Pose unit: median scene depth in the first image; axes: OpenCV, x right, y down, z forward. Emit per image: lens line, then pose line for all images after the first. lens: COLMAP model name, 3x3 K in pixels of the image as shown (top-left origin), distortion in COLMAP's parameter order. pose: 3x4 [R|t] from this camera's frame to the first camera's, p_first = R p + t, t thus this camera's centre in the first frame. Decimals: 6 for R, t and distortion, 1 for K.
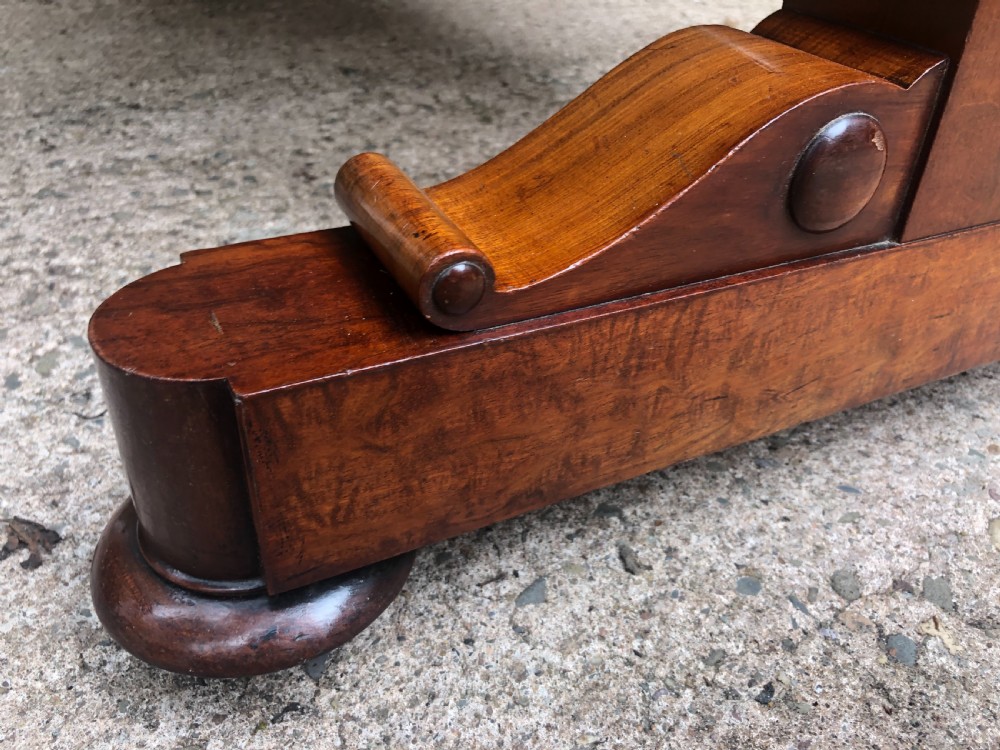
lens RADIAL K [[827.5, 0, 505.7], [0, 827.5, 373.6], [0, 0, 1]] dist [-0.000480, 0.003578]
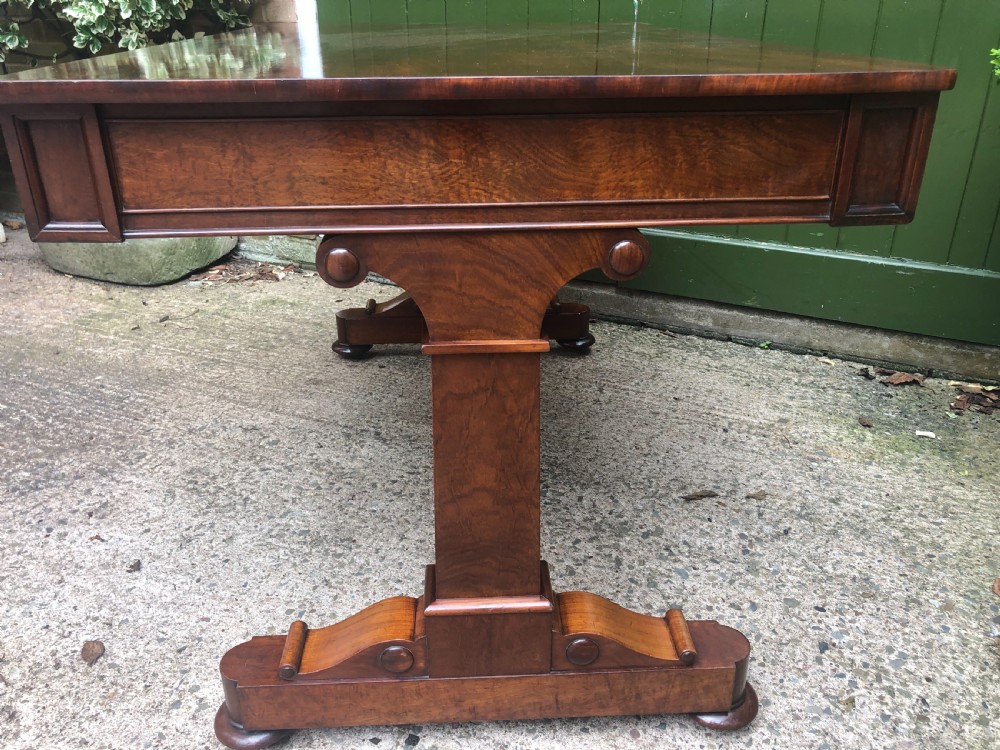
lens RADIAL K [[815.9, 0, 502.8], [0, 815.9, 361.2], [0, 0, 1]] dist [0.017945, -0.012634]
pose [[0.604795, 0.287101, -0.742829, 2.178441], [-0.431804, 0.901963, -0.002960, -0.999598], [0.669155, 0.322547, 0.669474, -0.581550]]
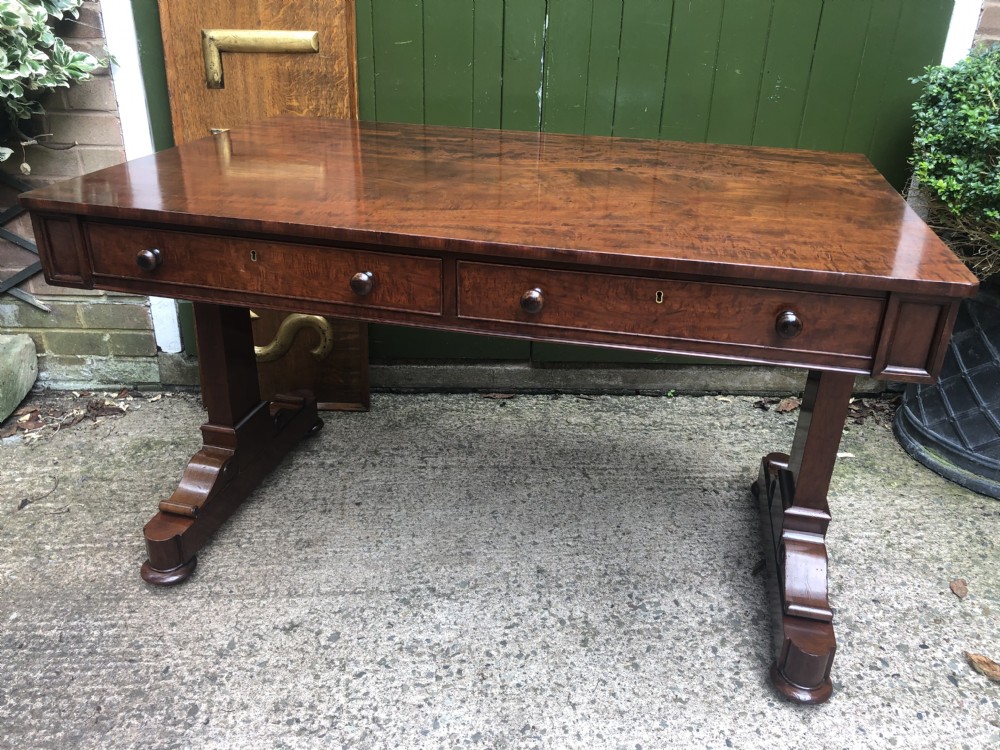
lens RADIAL K [[813.4, 0, 509.2], [0, 813.4, 364.3], [0, 0, 1]] dist [0.000382, 0.022188]
pose [[0.910381, 0.161599, -0.380909, 0.694424], [-0.226993, 0.964740, -0.133231, -1.000152], [0.345948, 0.207755, 0.914963, -1.550204]]
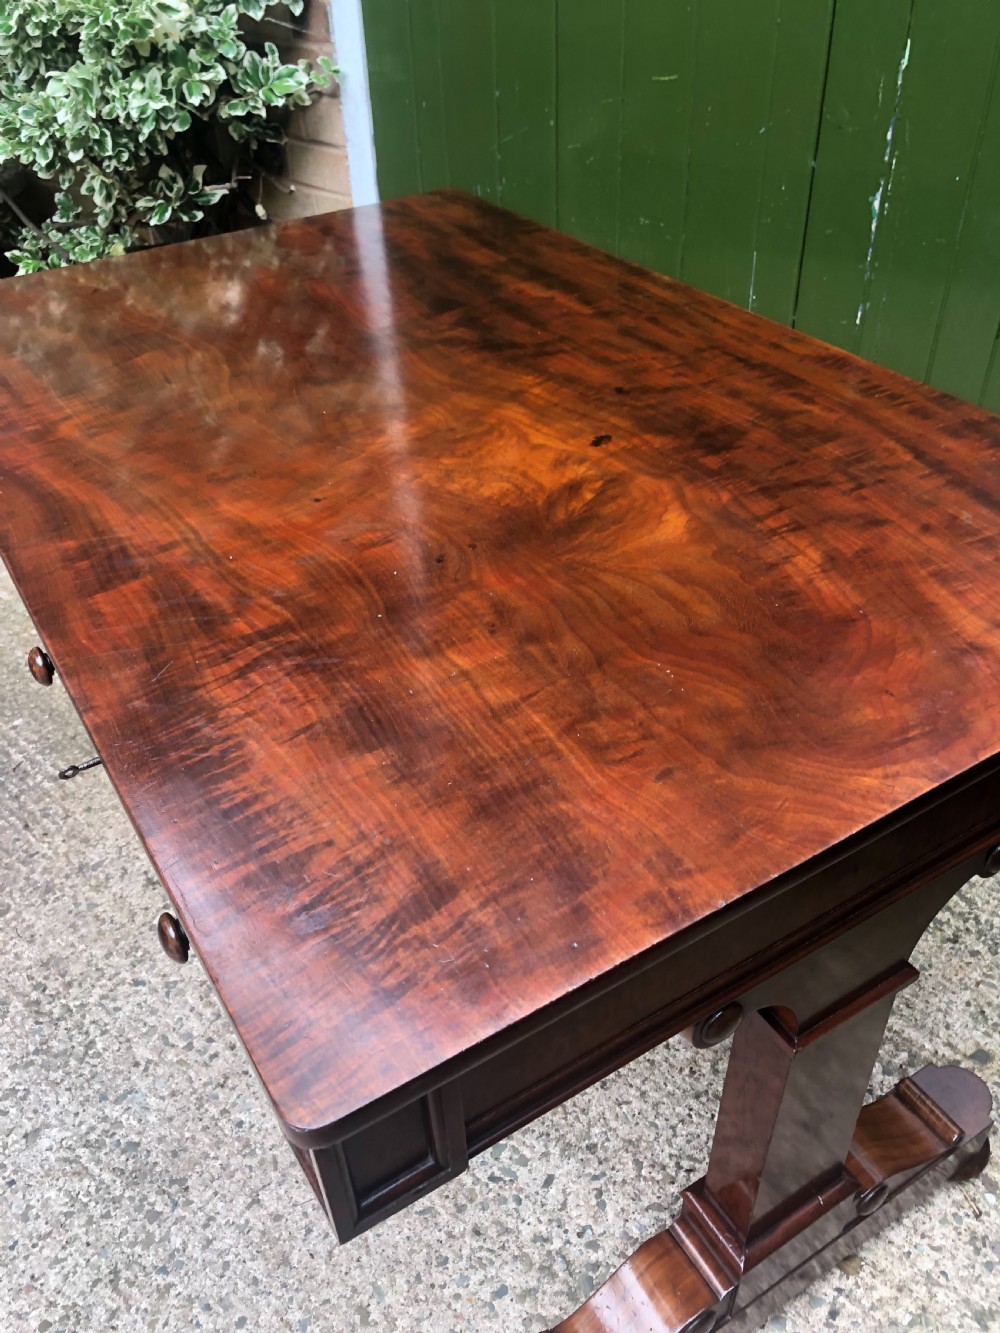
lens RADIAL K [[1087.6, 0, 496.3], [0, 1087.6, 672.1], [0, 0, 1]] dist [0.017945, -0.012634]
pose [[0.329728, 0.538949, -0.775121, 1.514144], [-0.496474, 0.797327, 0.343194, -2.429454], [0.802990, 0.271667, 0.530476, 0.065604]]
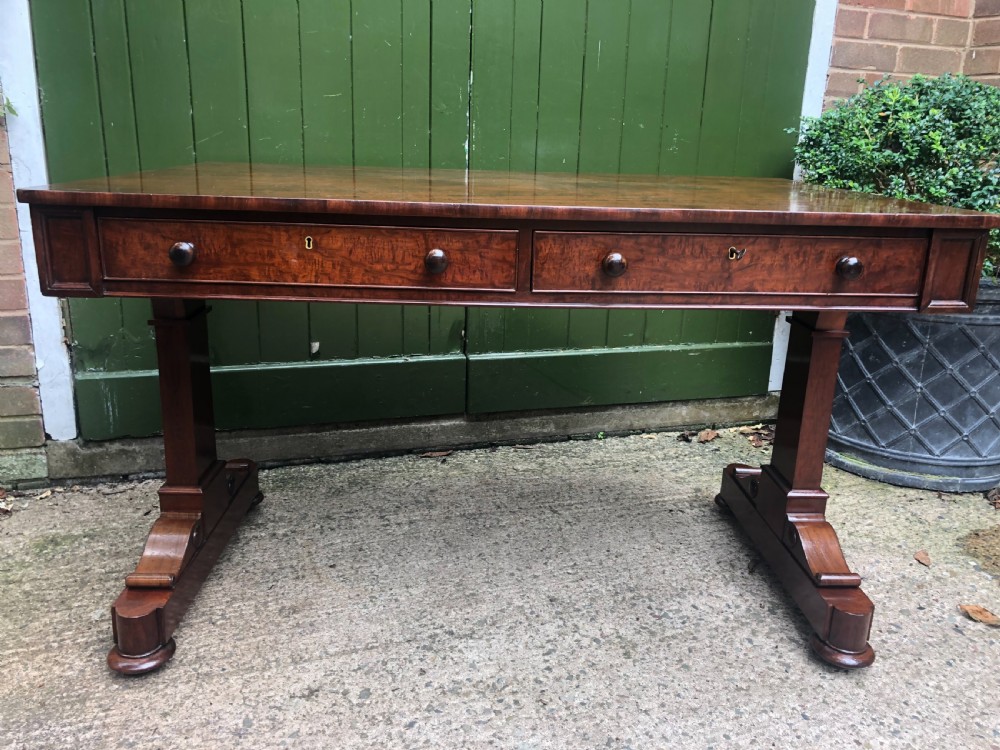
lens RADIAL K [[815.6, 0, 510.7], [0, 815.6, 366.6], [0, 0, 1]] dist [-0.000507, 0.020992]
pose [[0.987337, 0.032468, -0.155281, -0.029142], [-0.080791, 0.945298, -0.316046, -0.487136], [0.136526, 0.324589, 0.935950, -1.592051]]
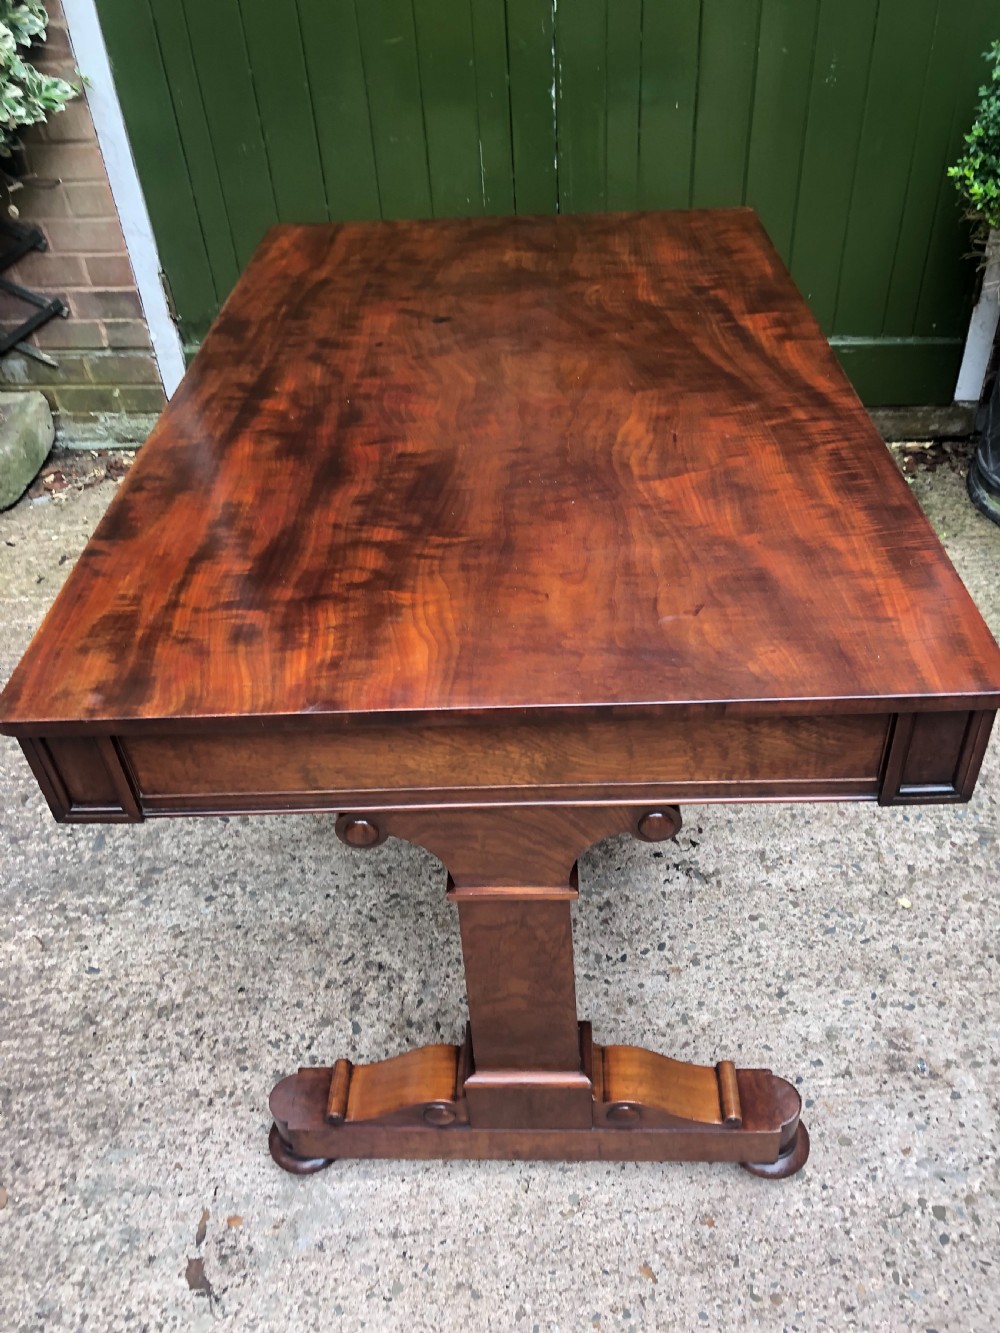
lens RADIAL K [[1067.7, 0, 501.9], [0, 1067.7, 705.2], [0, 0, 1]] dist [0.002141, -0.009676]
pose [[0.861613, 0.263894, -0.433570, 1.584400], [-0.218416, 0.963850, 0.152603, -0.949002], [0.458168, -0.036786, 0.888104, -2.391095]]
